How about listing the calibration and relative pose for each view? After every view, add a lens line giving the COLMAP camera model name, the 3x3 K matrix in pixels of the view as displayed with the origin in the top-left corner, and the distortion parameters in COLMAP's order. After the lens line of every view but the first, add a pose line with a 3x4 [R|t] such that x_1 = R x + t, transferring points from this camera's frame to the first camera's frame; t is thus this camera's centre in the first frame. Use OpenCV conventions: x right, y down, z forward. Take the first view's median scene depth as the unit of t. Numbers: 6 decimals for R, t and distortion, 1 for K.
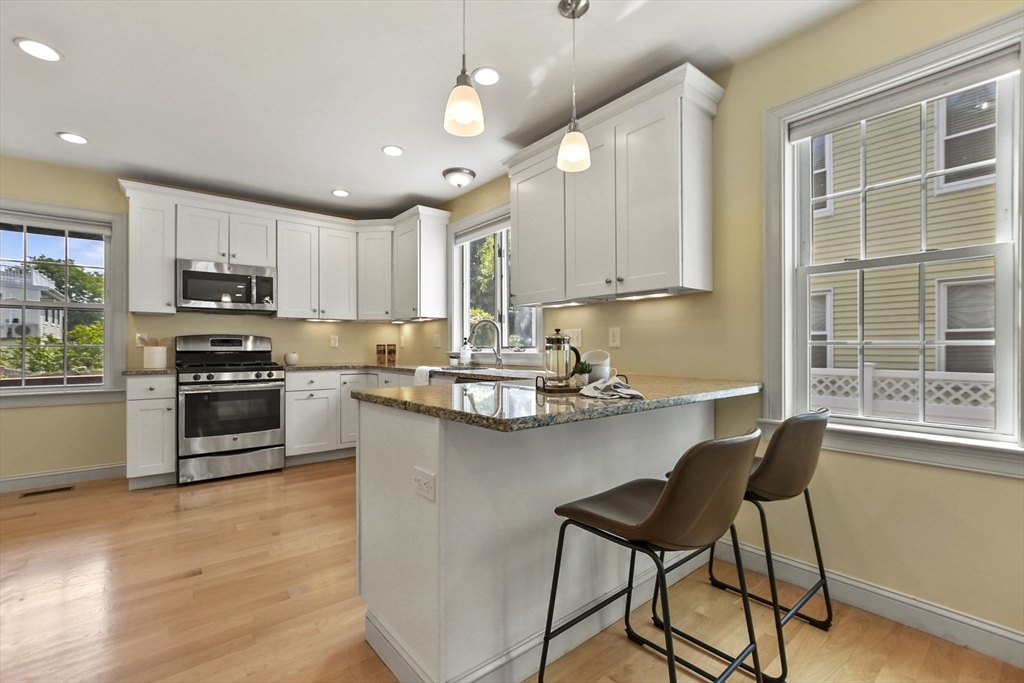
lens RADIAL K [[452.2, 0, 506.8], [0, 452.2, 345.8], [0, 0, 1]] dist [-0.006622, 0.001746]
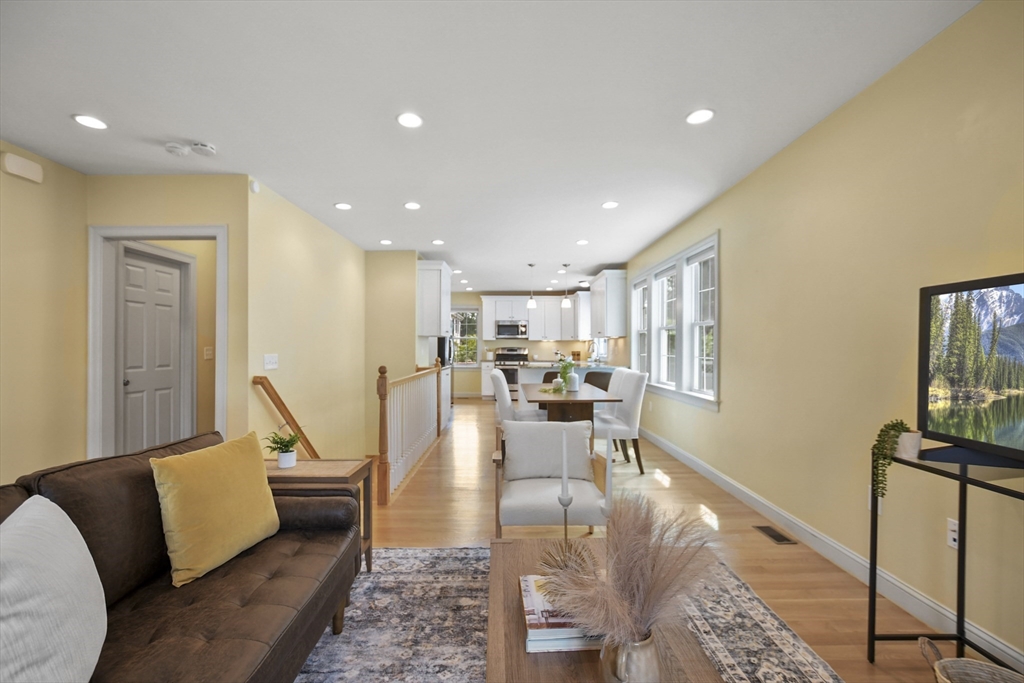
lens RADIAL K [[452.2, 0, 510.4], [0, 452.2, 350.6], [0, 0, 1]] dist [-0.006622, 0.001746]
pose [[0.788947, 0.004843, -0.614442, 1.026866], [-0.002520, 0.999986, 0.004647, -0.019410], [0.614456, -0.002118, 0.788948, -1.118273]]
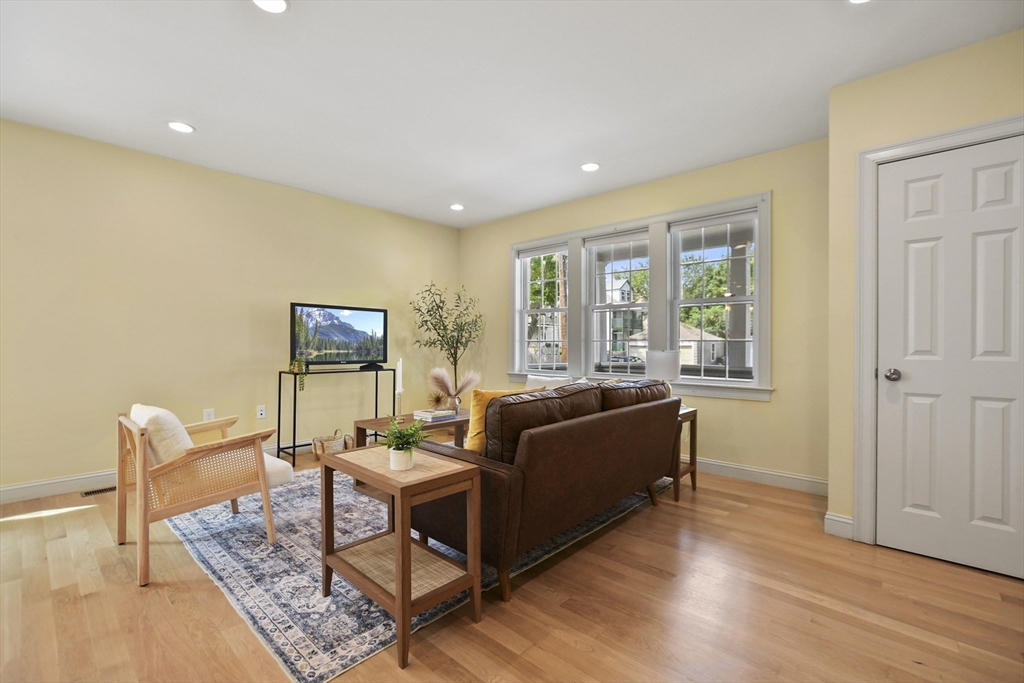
lens RADIAL K [[452.2, 0, 506.5], [0, 452.2, 344.1], [0, 0, 1]] dist [-0.006622, 0.001746]
pose [[-0.150463, -0.001715, 0.988614, -0.027314], [-0.001127, 0.999998, 0.001563, 0.014026], [-0.988615, -0.000879, -0.150464, -0.865898]]
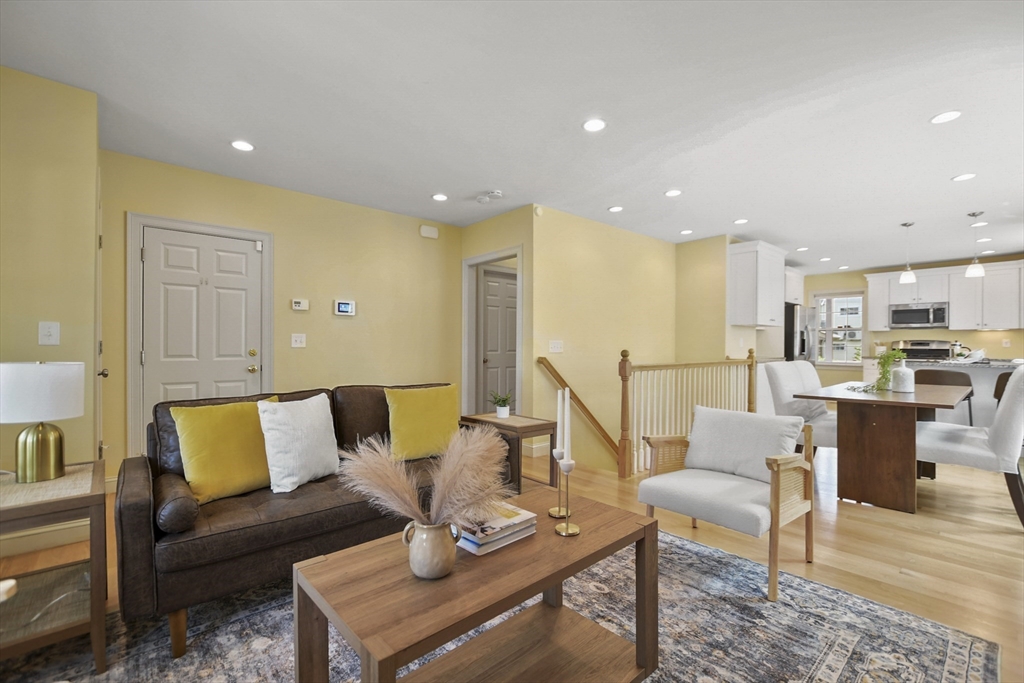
lens RADIAL K [[452.2, 0, 510.6], [0, 452.2, 346.9], [0, 0, 1]] dist [-0.006622, 0.001746]
pose [[0.055955, 0.002337, -0.998431, 1.236664], [-0.005353, 0.999984, 0.002041, 0.009123], [0.998419, 0.005230, 0.055967, -0.861850]]
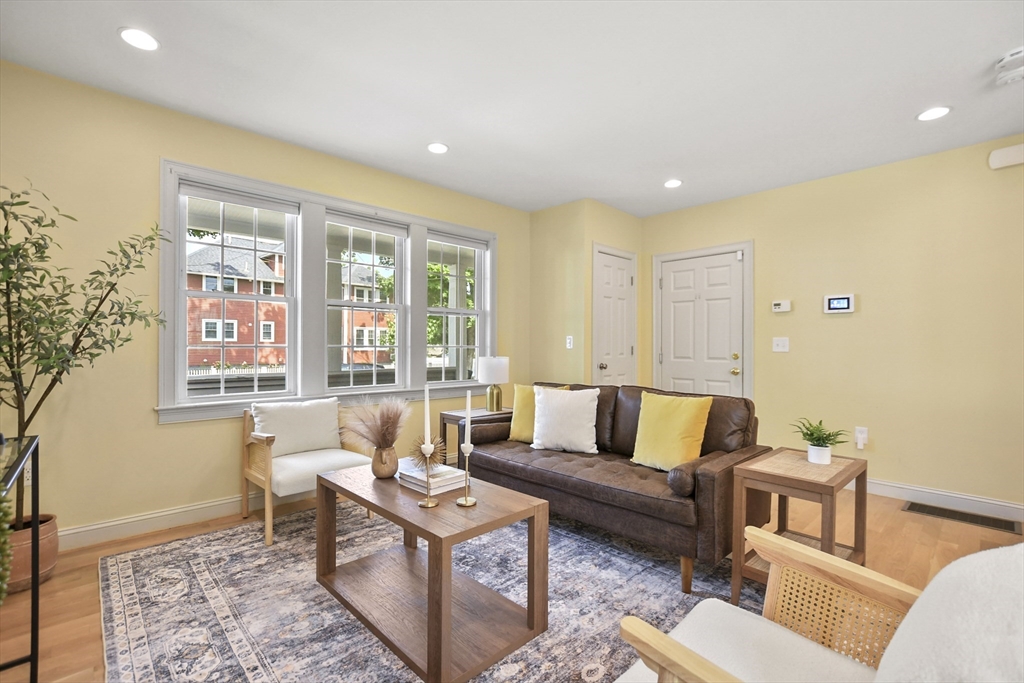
lens RADIAL K [[452.2, 0, 503.3], [0, 452.2, 347.6], [0, 0, 1]] dist [-0.006622, 0.001746]
pose [[-0.997823, -0.003658, -0.065845, 0.826565], [-0.003974, 0.999981, 0.004670, 0.003600], [0.065827, 0.004922, -0.997819, -0.343505]]
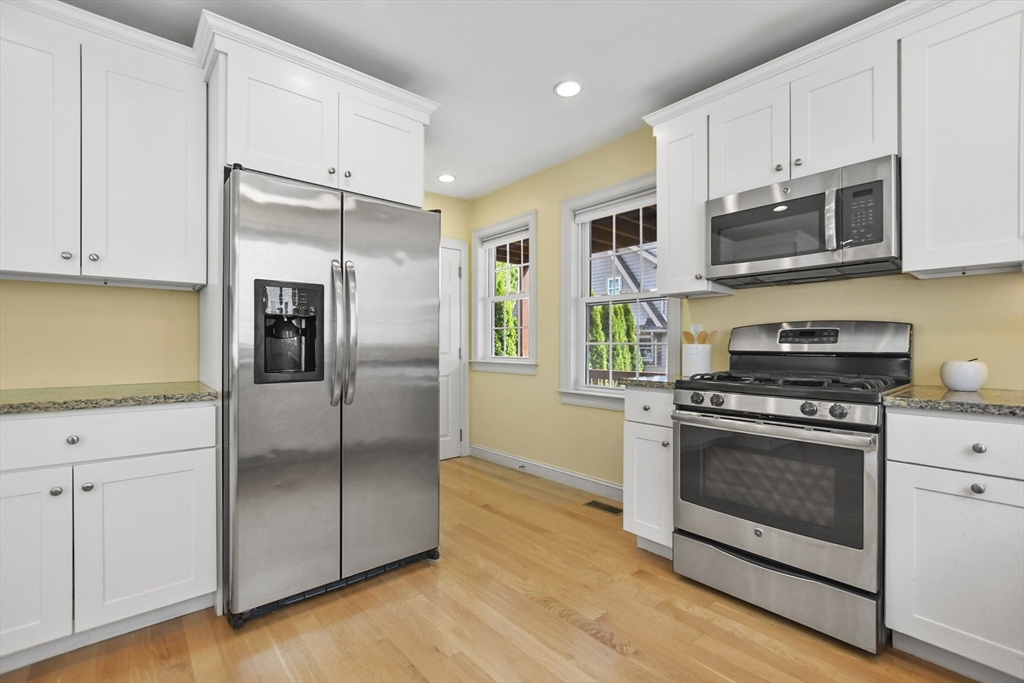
lens RADIAL K [[452.2, 0, 509.5], [0, 452.2, 343.1], [0, 0, 1]] dist [-0.006622, 0.001746]
pose [[0.038366, -0.004996, -0.999251, -0.121450], [-0.000277, 0.999987, -0.005011, 0.003474], [0.999264, 0.000469, 0.038364, 0.681753]]
